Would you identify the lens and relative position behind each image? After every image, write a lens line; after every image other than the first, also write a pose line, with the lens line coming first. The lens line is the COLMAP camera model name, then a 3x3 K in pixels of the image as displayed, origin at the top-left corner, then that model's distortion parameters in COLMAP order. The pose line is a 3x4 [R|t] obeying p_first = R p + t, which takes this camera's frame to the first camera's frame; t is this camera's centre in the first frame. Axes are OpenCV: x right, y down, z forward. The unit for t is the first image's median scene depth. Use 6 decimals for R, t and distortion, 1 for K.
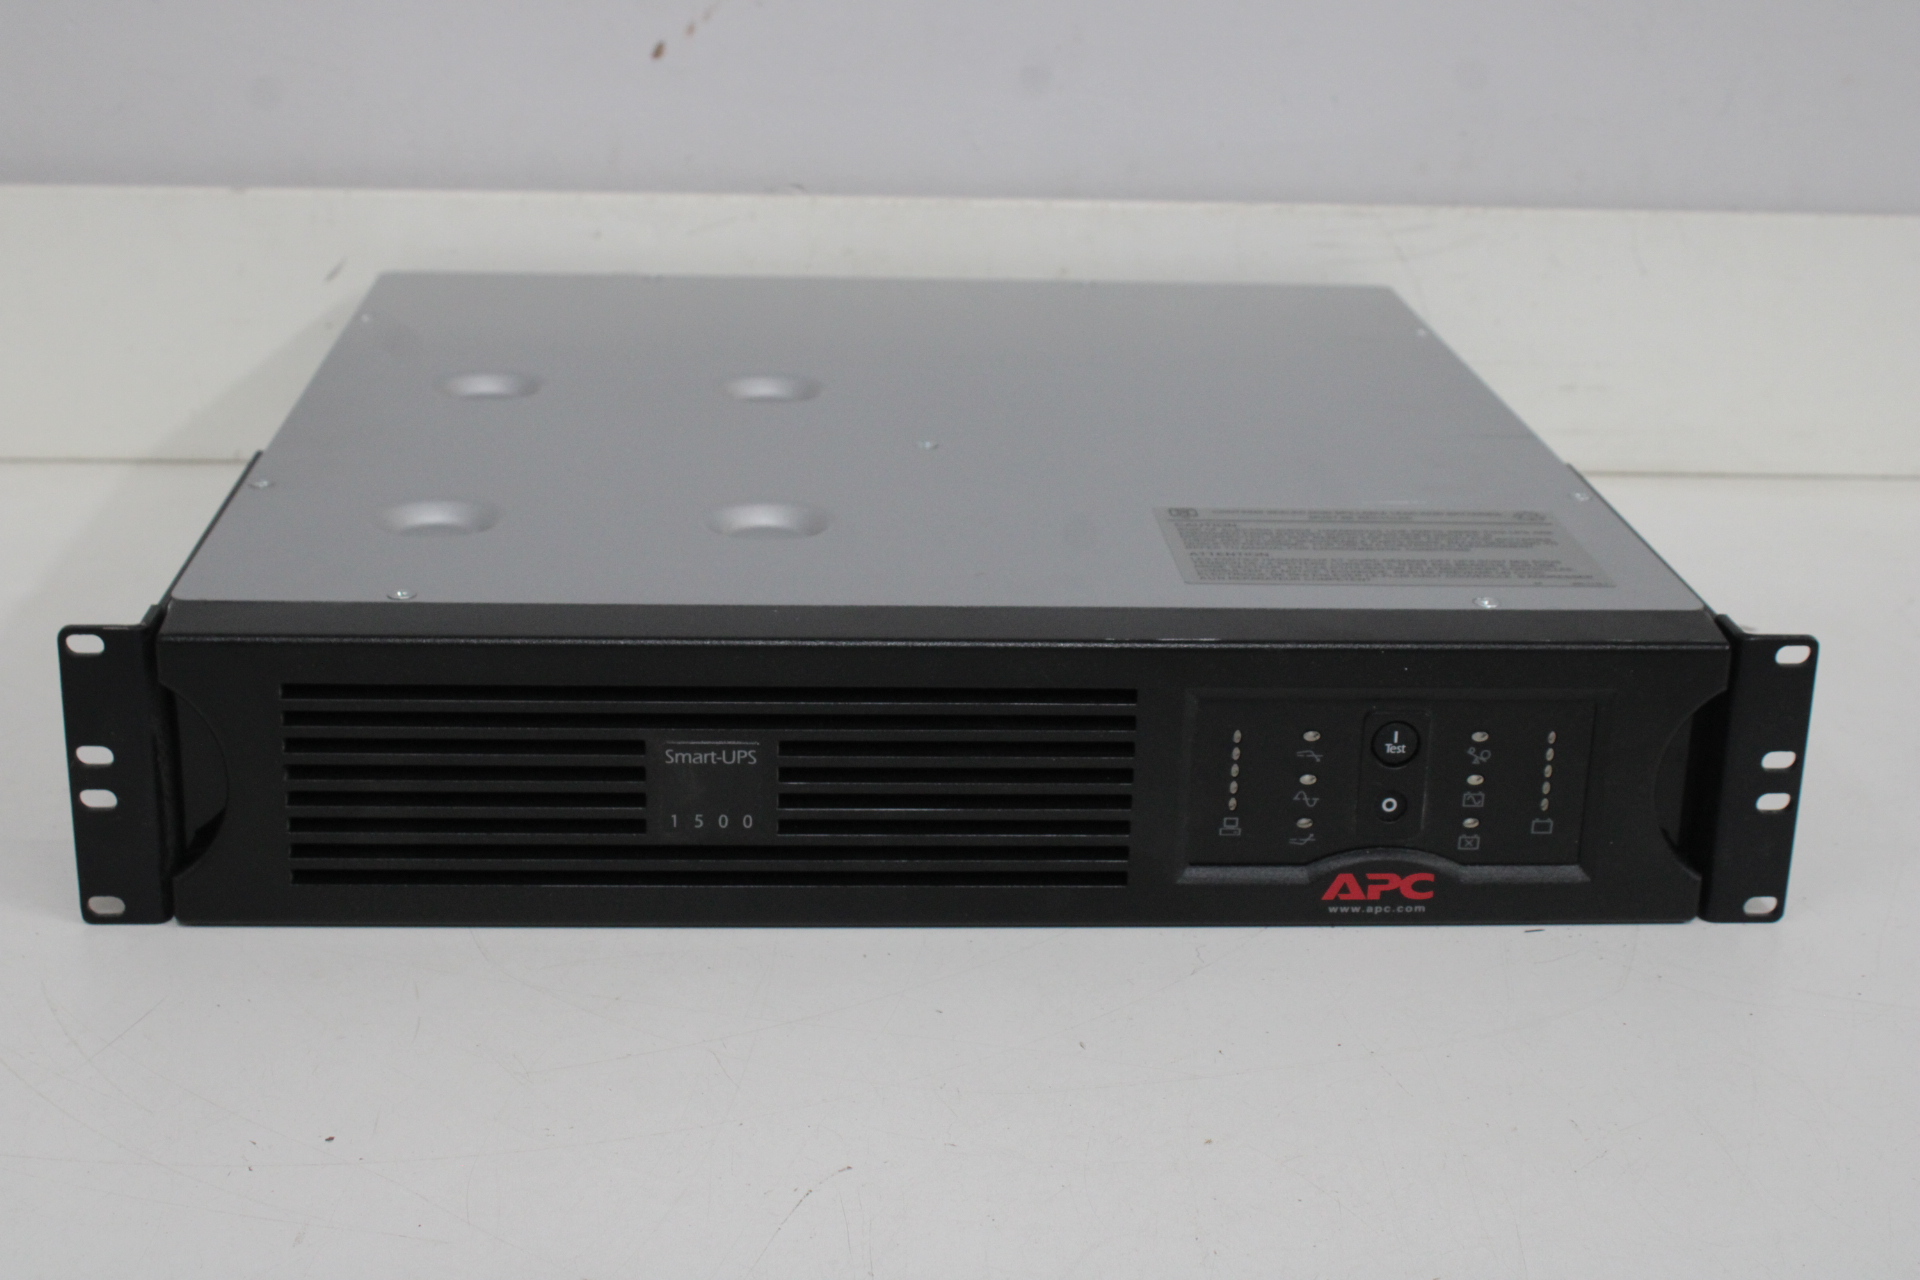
lens RADIAL K [[2817.1, 0, 960.0], [0, 2817.1, 640.0], [0, 0, 1]] dist [-0.053451, 0.162989]
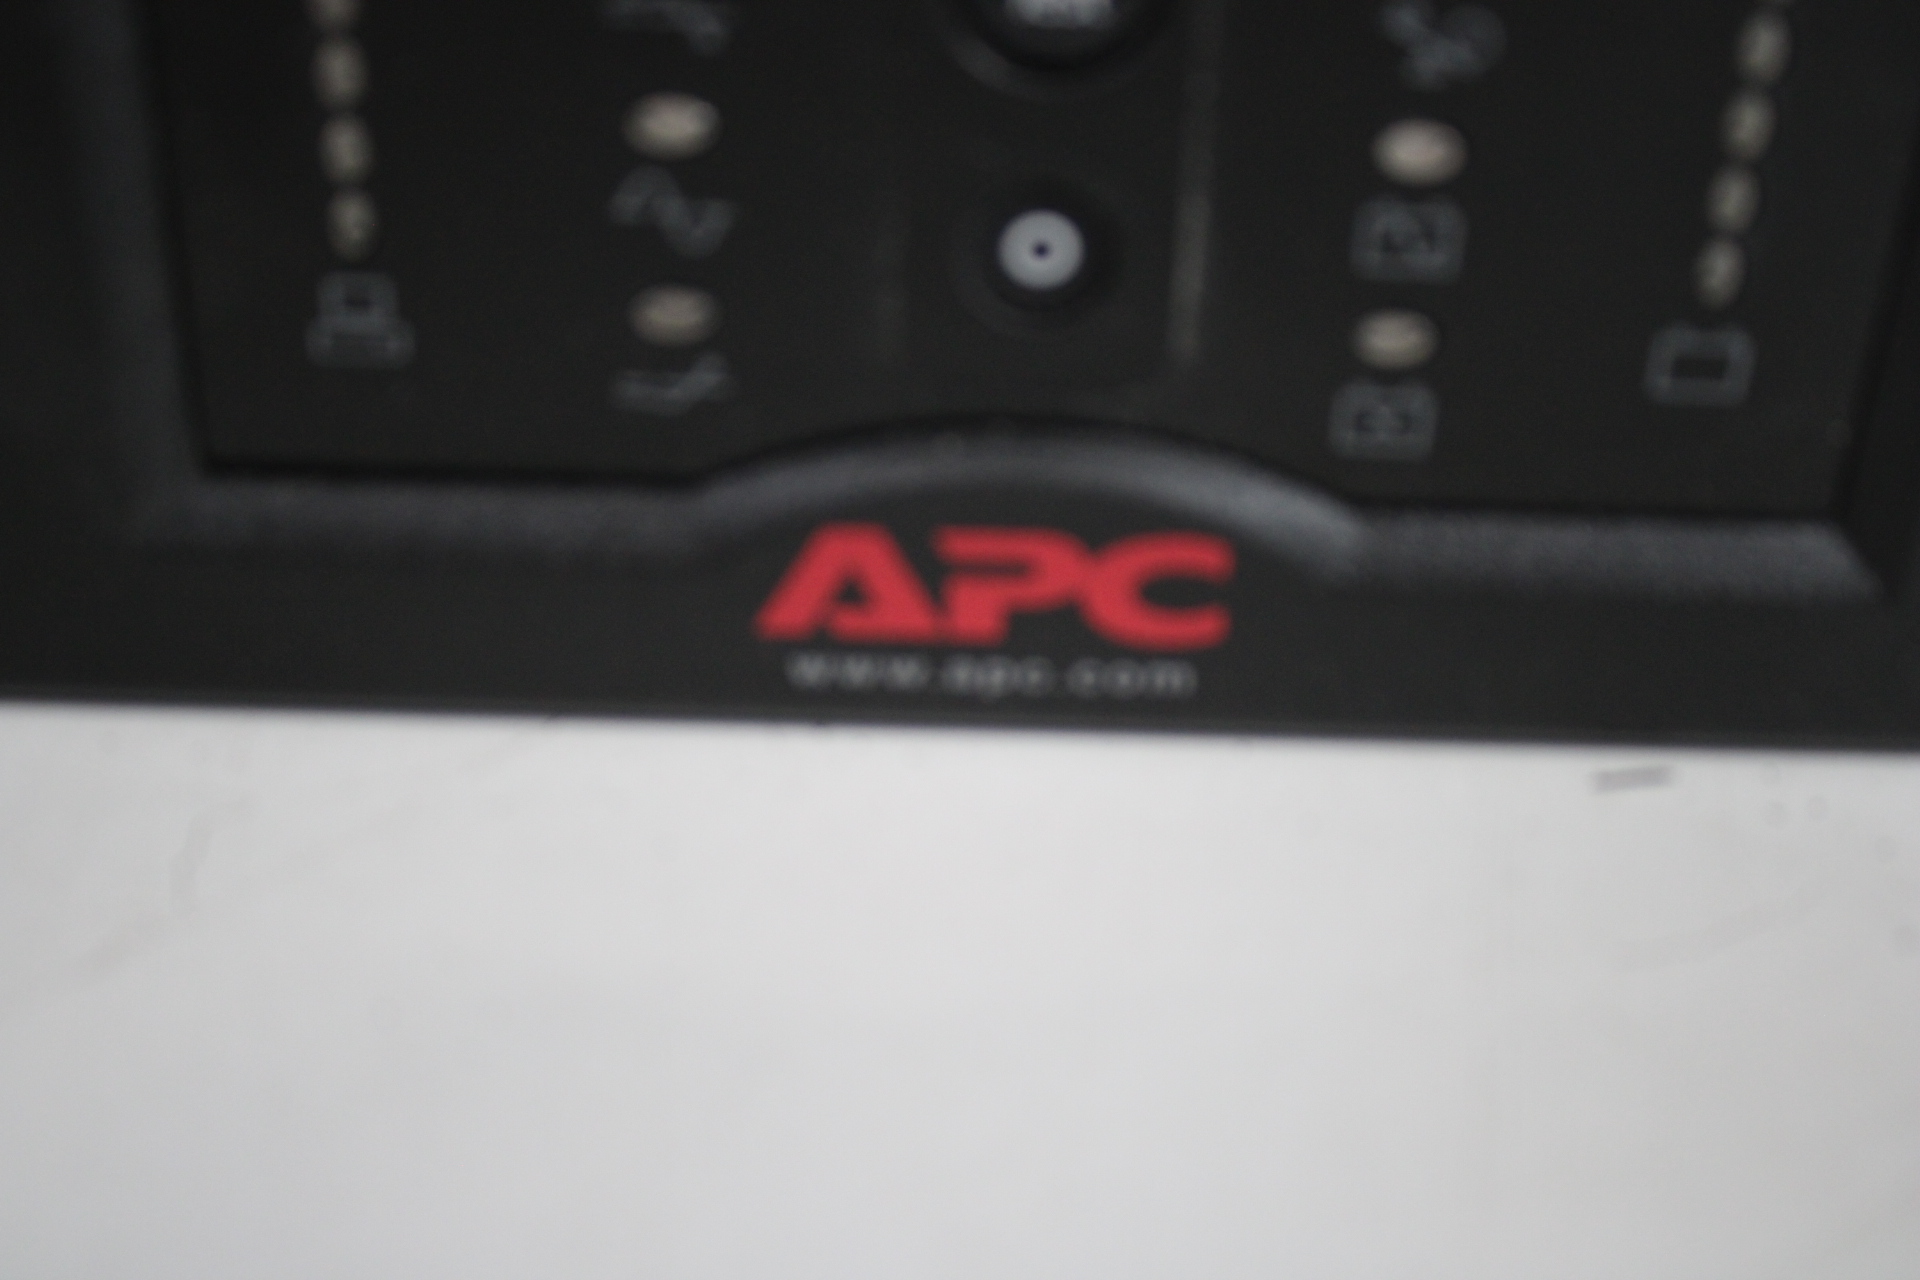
lens RADIAL K [[2817.1, 0, 960.0], [0, 2817.1, 640.0], [0, 0, 1]] dist [-0.053451, 0.162989]
pose [[0.997828, 0.042246, -0.050544, 0.157946], [-0.030705, 0.977108, 0.210516, 0.041191], [0.058281, -0.208507, 0.976283, 0.761697]]
